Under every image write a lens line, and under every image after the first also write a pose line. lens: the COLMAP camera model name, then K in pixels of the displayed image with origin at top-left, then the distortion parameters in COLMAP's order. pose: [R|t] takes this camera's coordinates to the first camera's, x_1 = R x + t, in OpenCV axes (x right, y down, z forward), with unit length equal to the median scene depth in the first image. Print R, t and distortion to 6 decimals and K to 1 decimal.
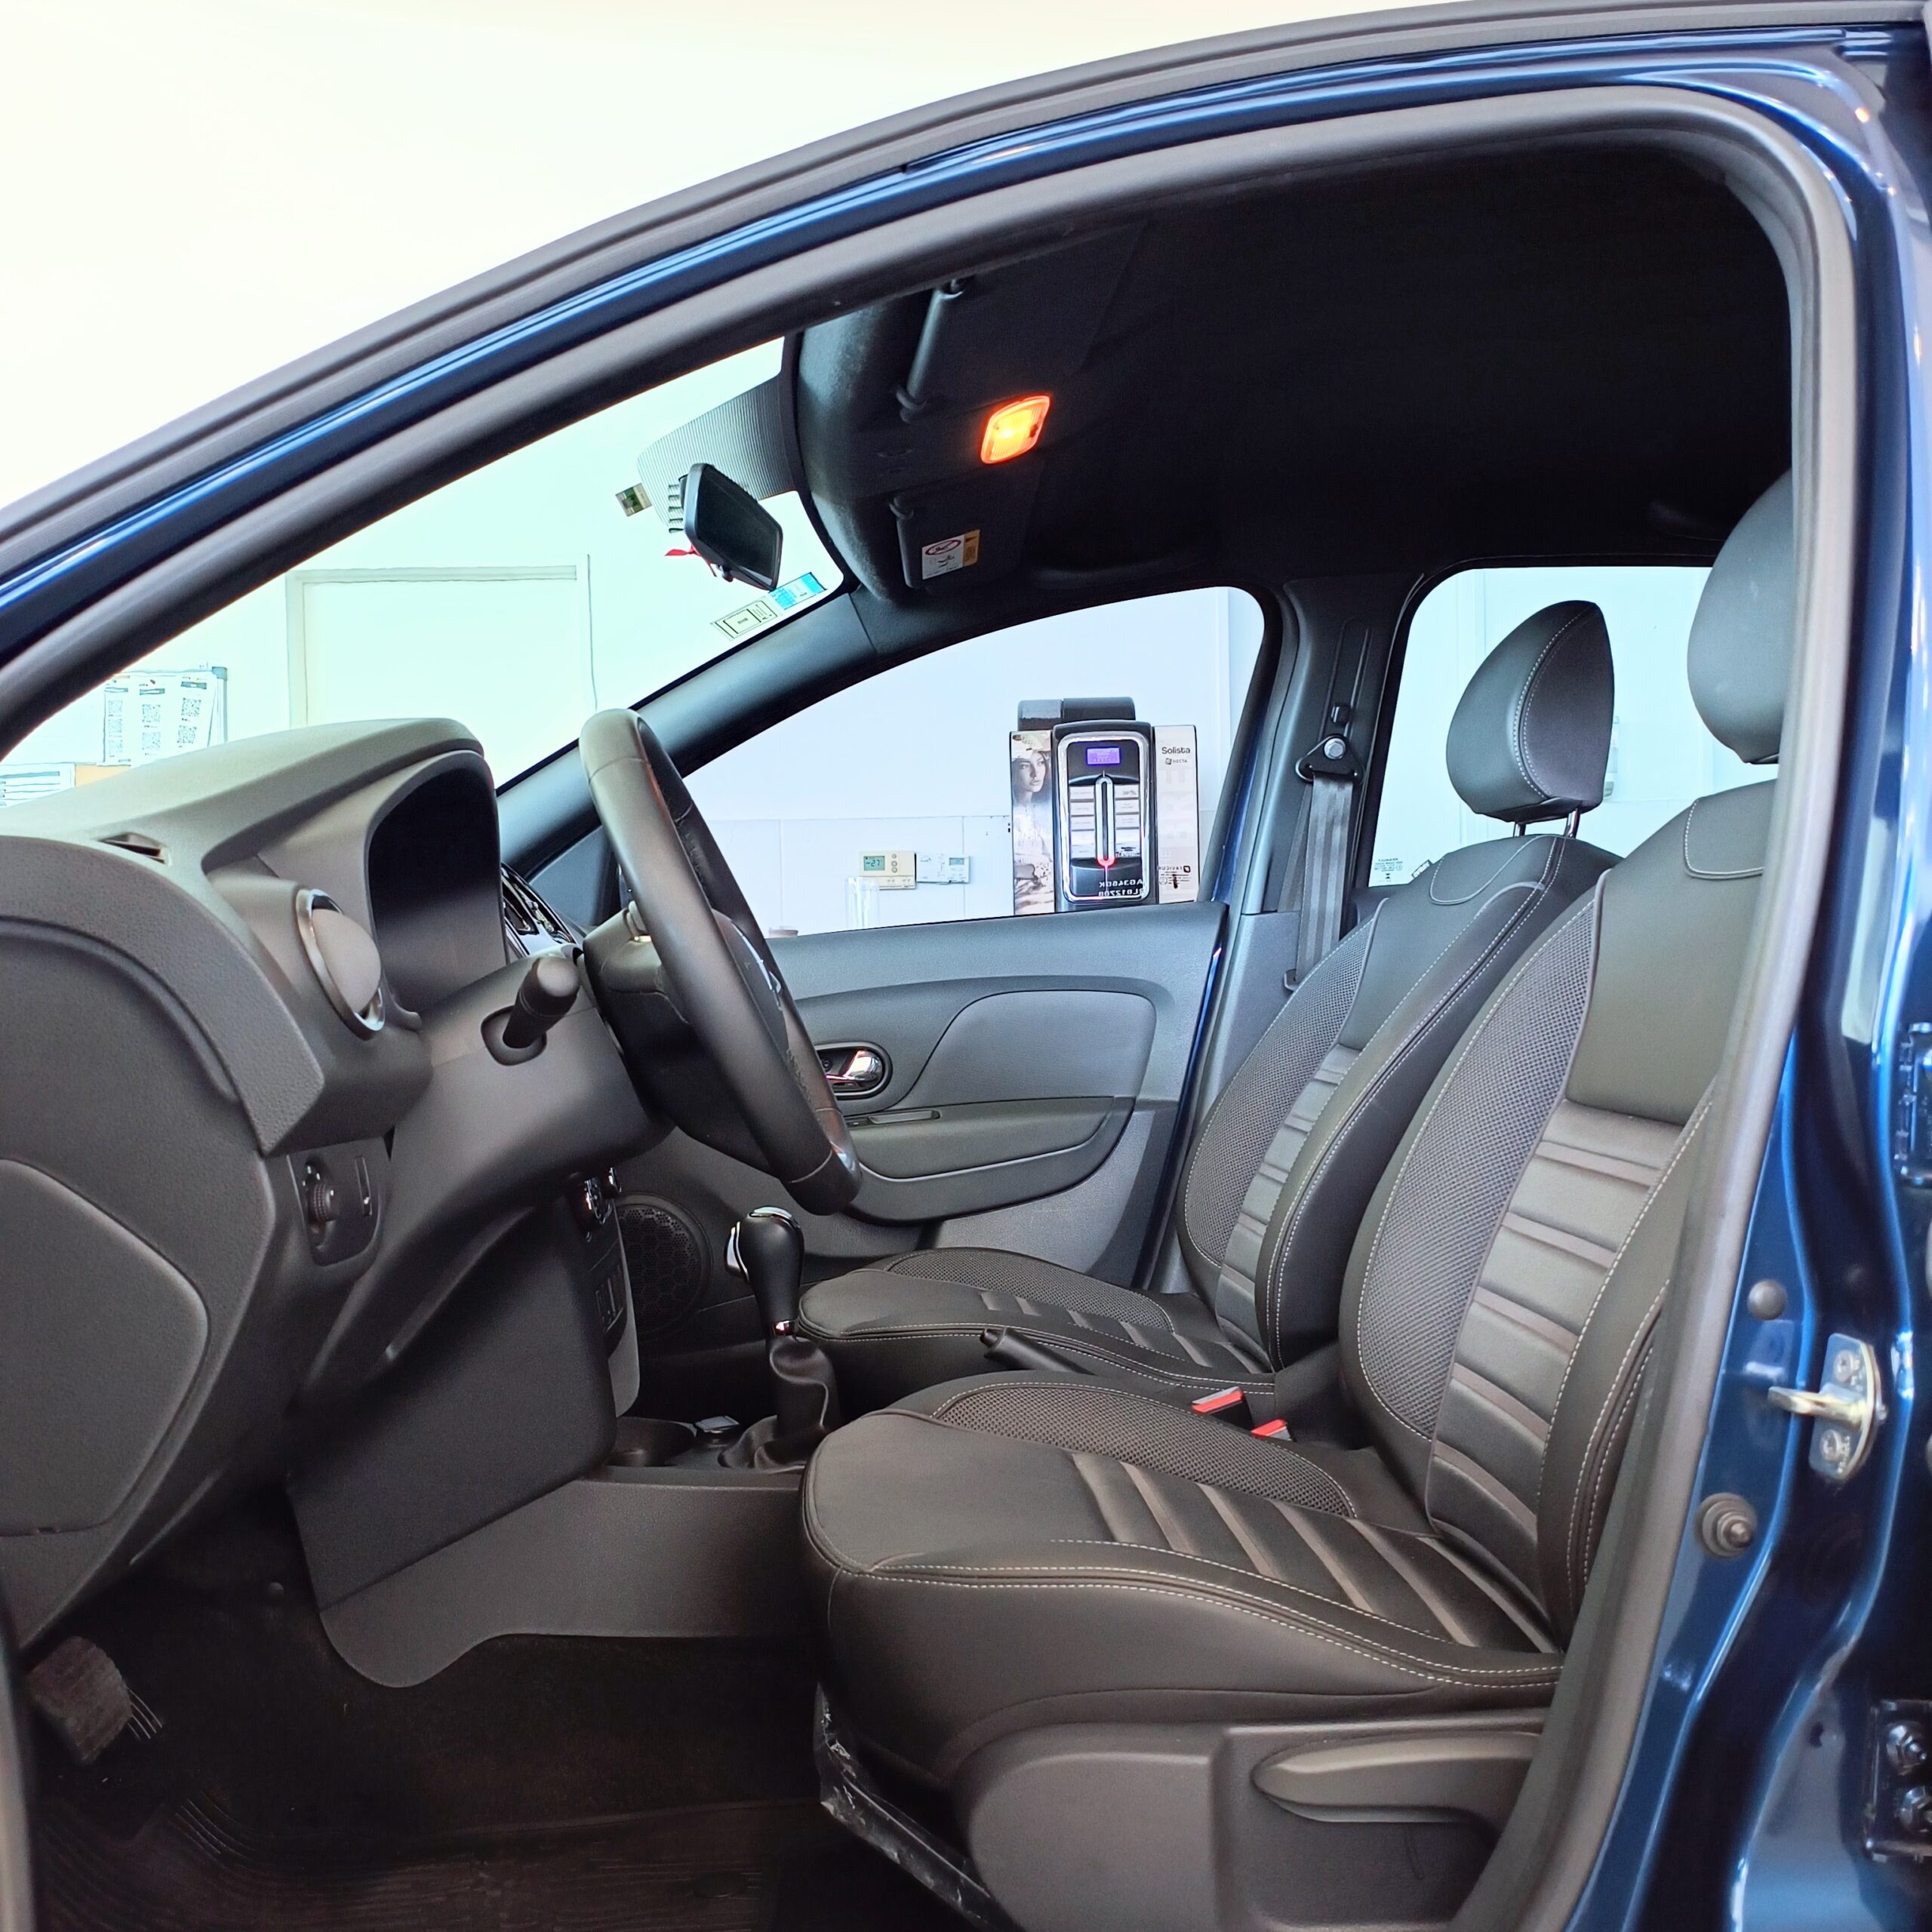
lens RADIAL K [[1854.6, 0, 983.6], [0, 1854.6, 940.2], [0, 0, 1]] dist [0.102381, -0.203143]
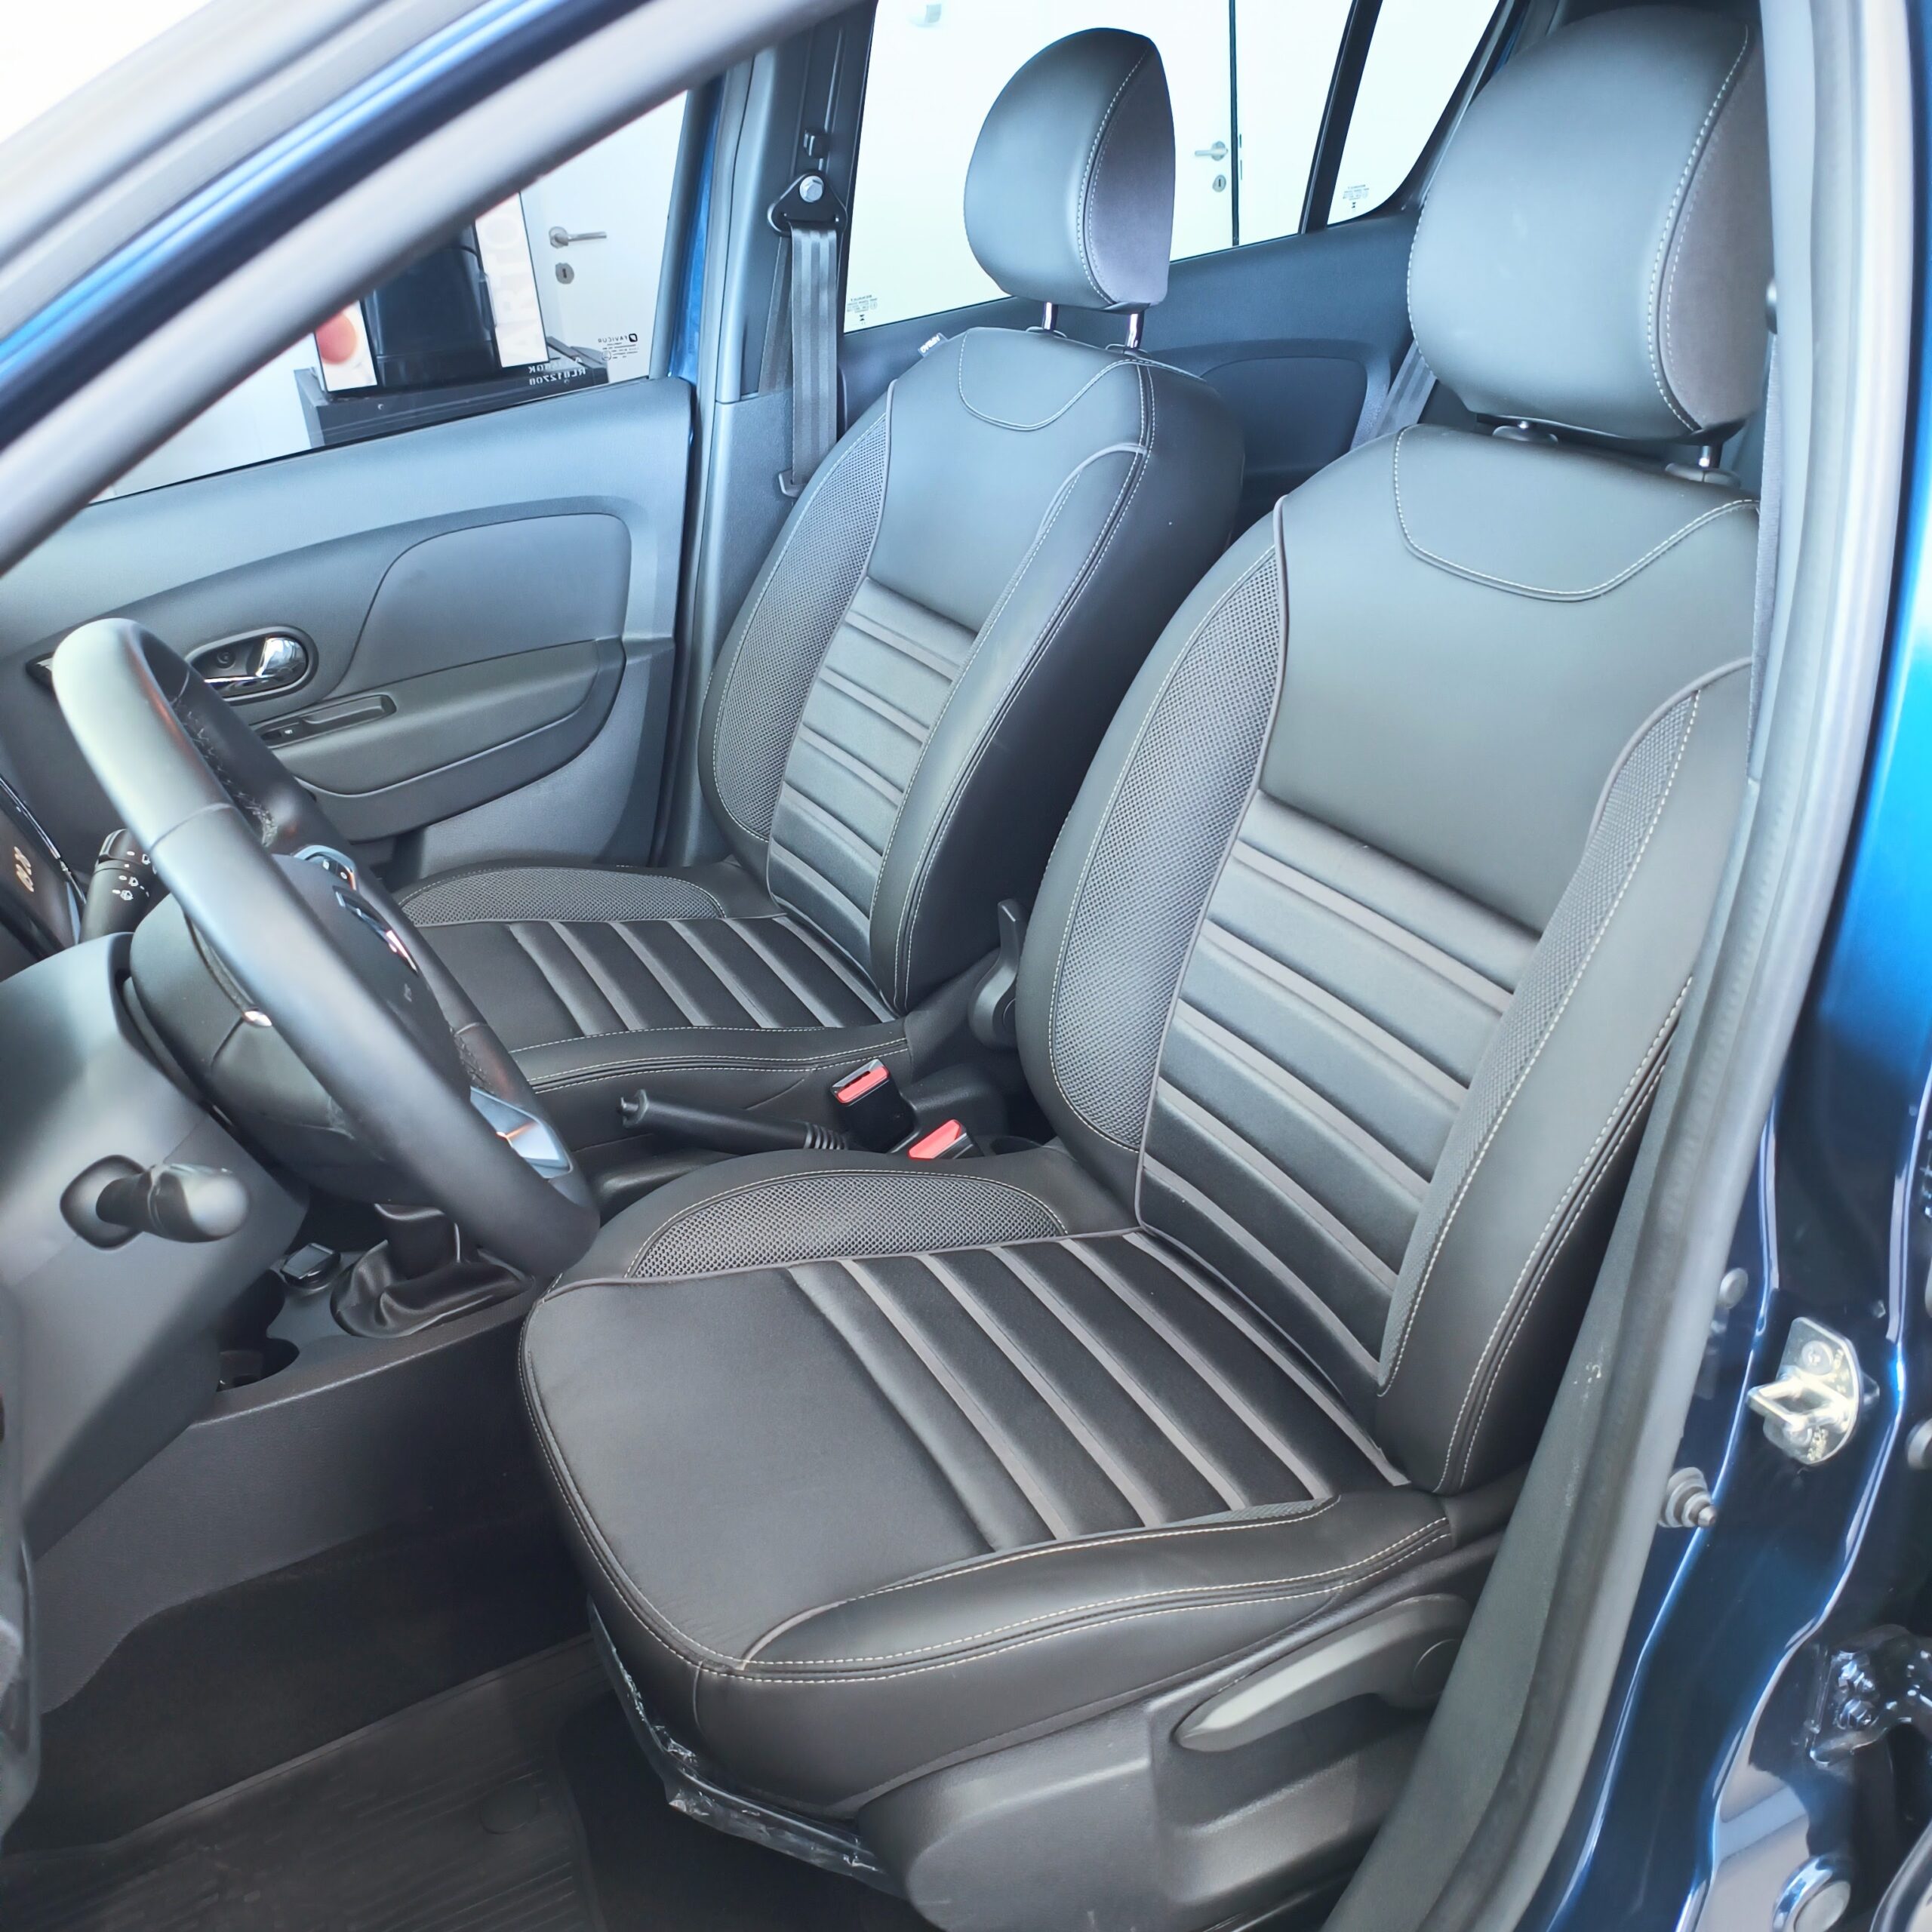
lens RADIAL K [[1854.6, 0, 983.6], [0, 1854.6, 940.2], [0, 0, 1]] dist [0.102381, -0.203143]
pose [[0.918371, -0.209100, 0.335964, -0.107742], [0.047140, 0.900756, 0.431760, -0.200896], [-0.392902, -0.380679, 0.837085, 0.216782]]
